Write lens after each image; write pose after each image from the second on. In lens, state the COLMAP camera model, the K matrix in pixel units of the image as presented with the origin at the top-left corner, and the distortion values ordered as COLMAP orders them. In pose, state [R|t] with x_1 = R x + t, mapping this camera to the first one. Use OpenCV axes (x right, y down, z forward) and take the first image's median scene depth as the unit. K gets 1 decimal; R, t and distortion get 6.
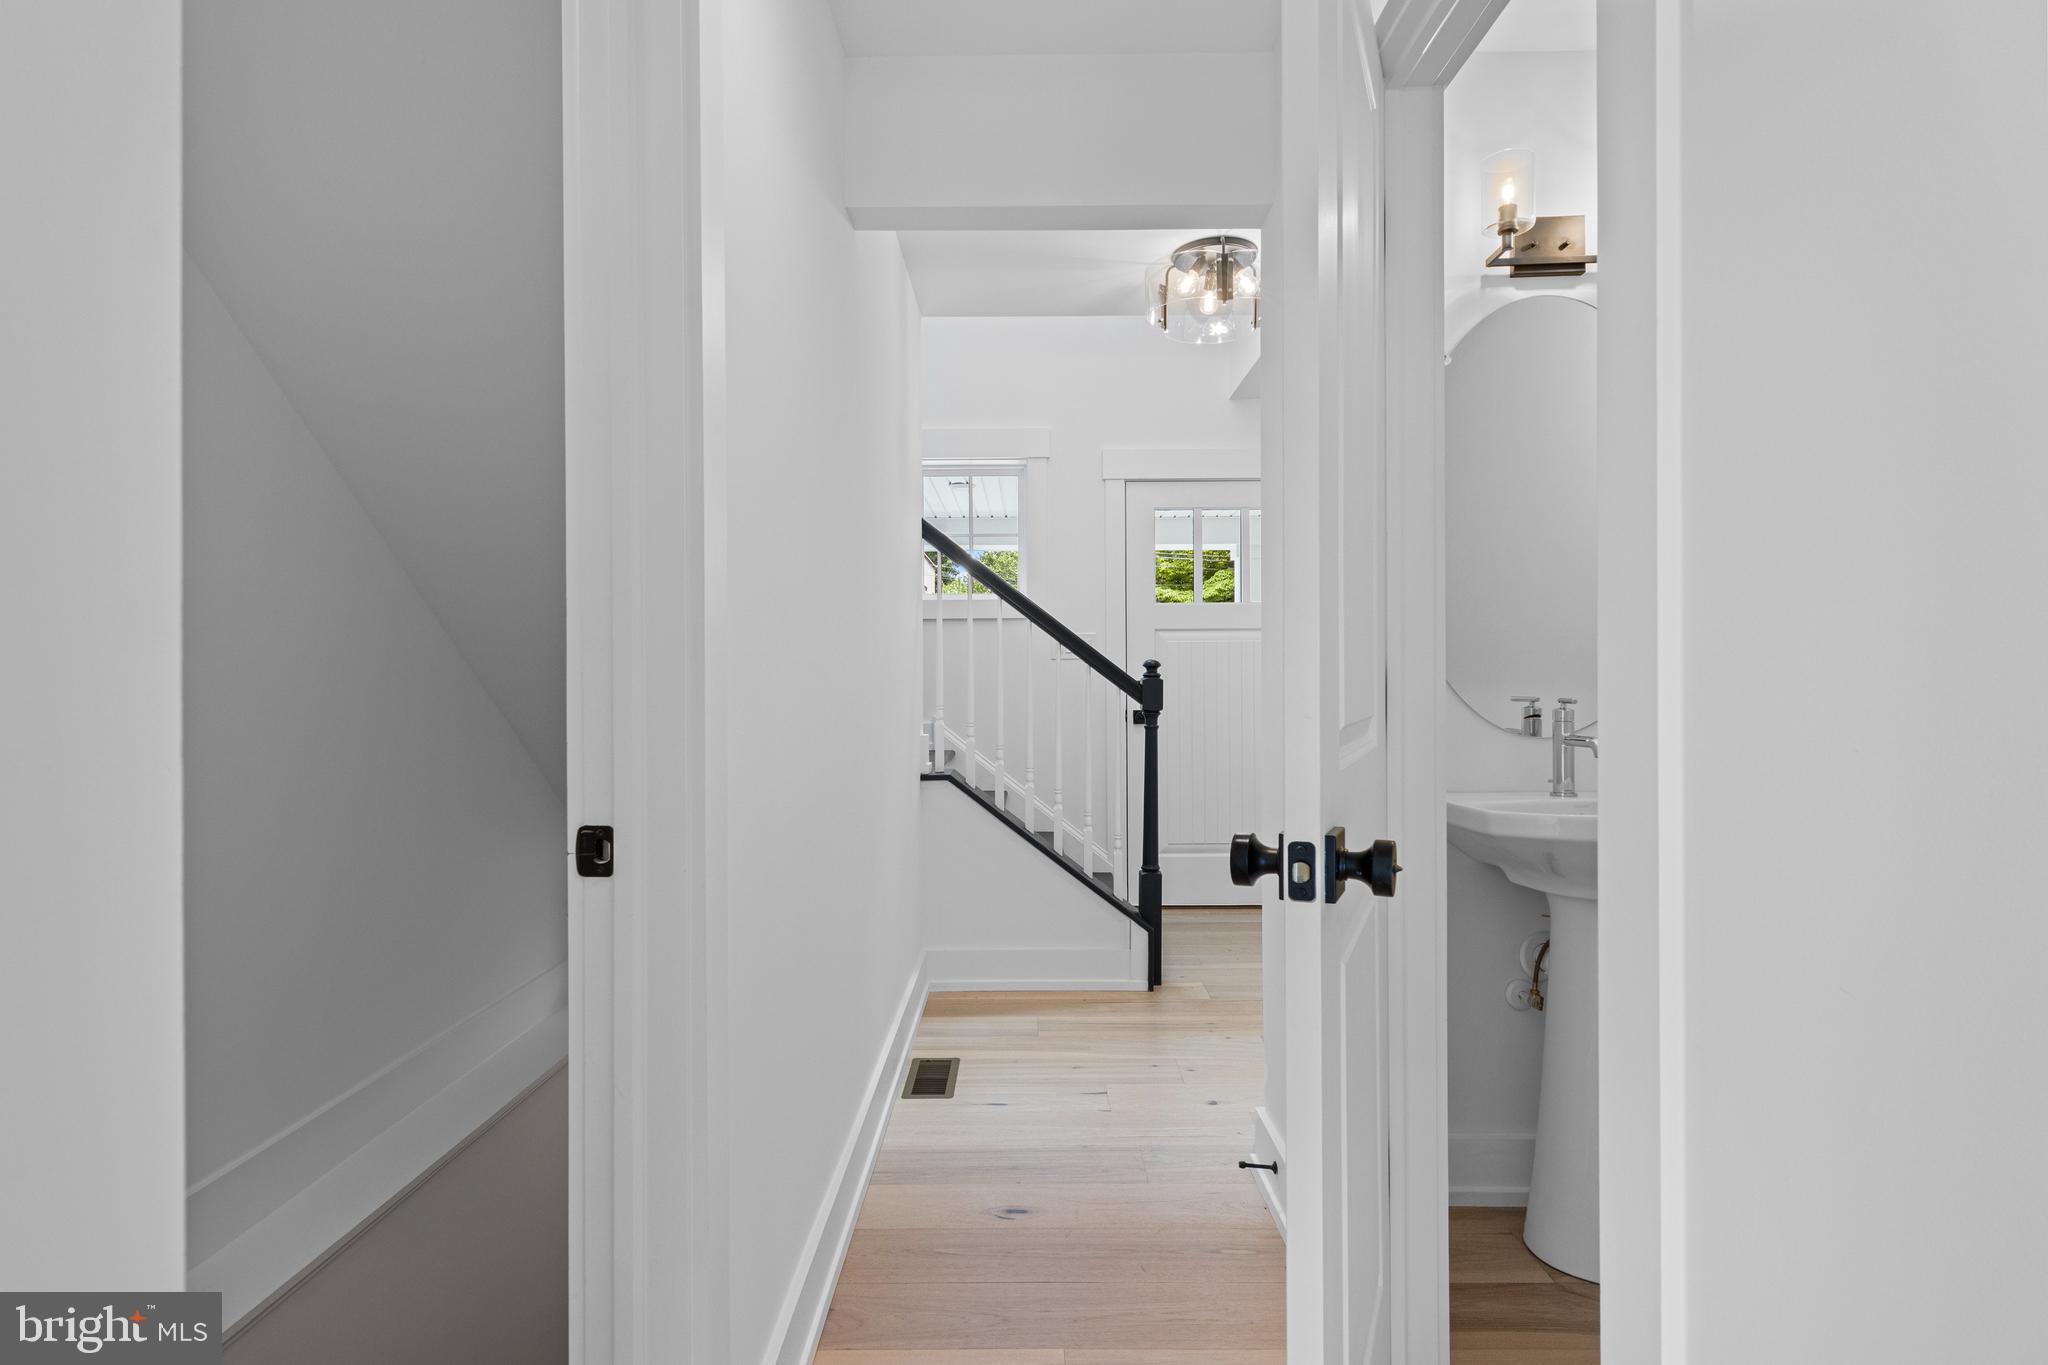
lens RADIAL K [[1043.1, 0, 1024.0], [0, 1043.1, 682.5], [0, 0, 1]] dist [0.009234, -0.000439]
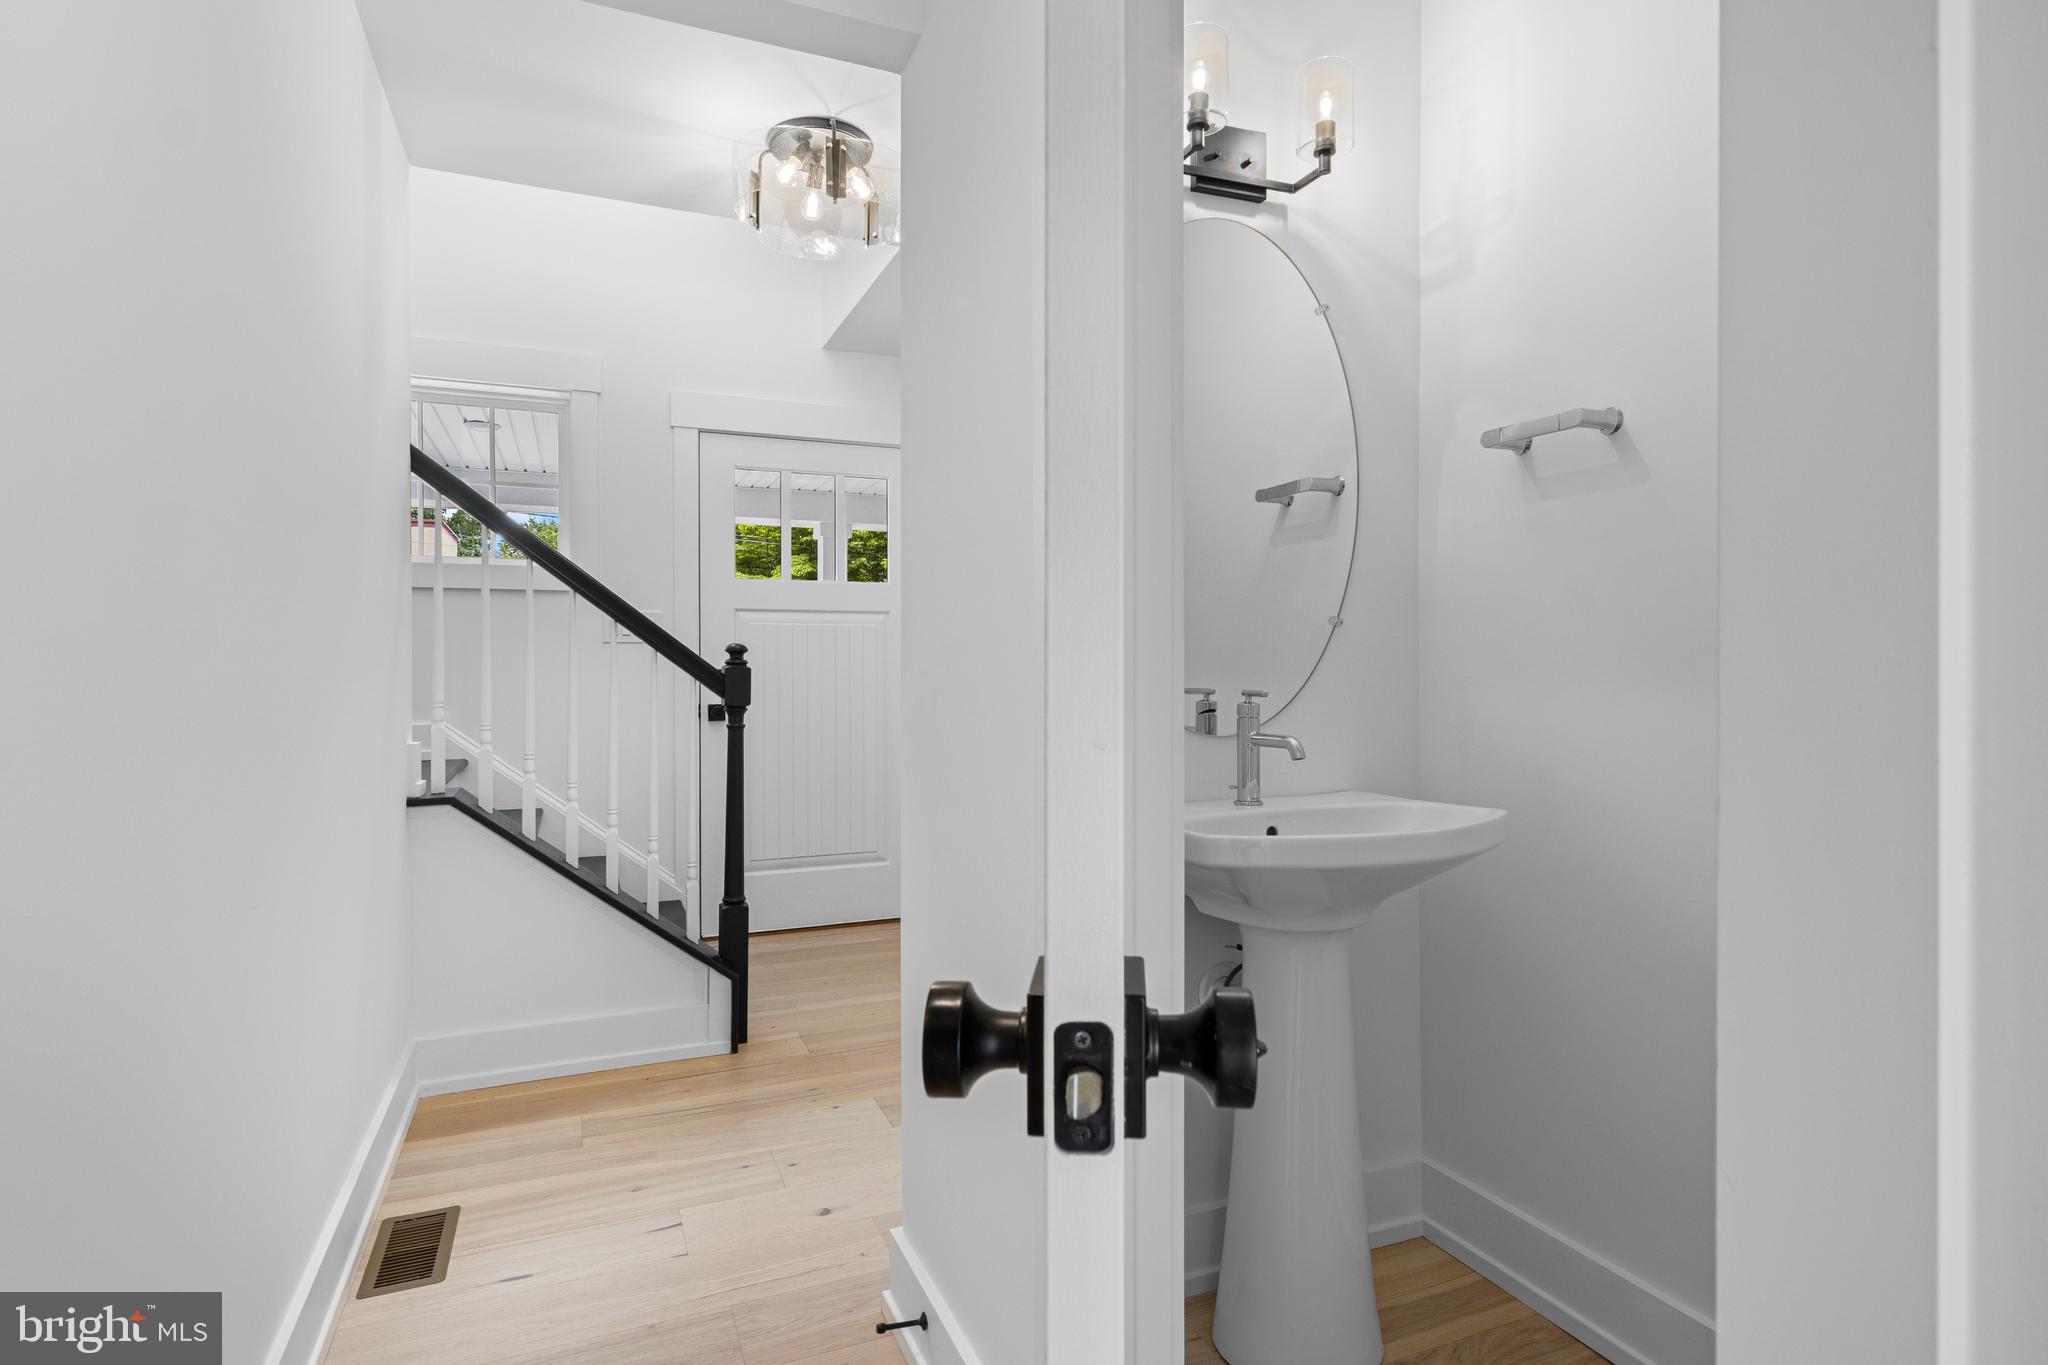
lens RADIAL K [[1038.9, 0, 1015.6], [0, 1038.9, 673.0], [0, 0, 1]] dist [0.010996, -0.000701]
pose [[0.919434, 0.002362, 0.393238, 0.004020], [-0.002494, 0.999997, -0.000175, 0.000988], [-0.393237, -0.000820, 0.919437, 0.180190]]
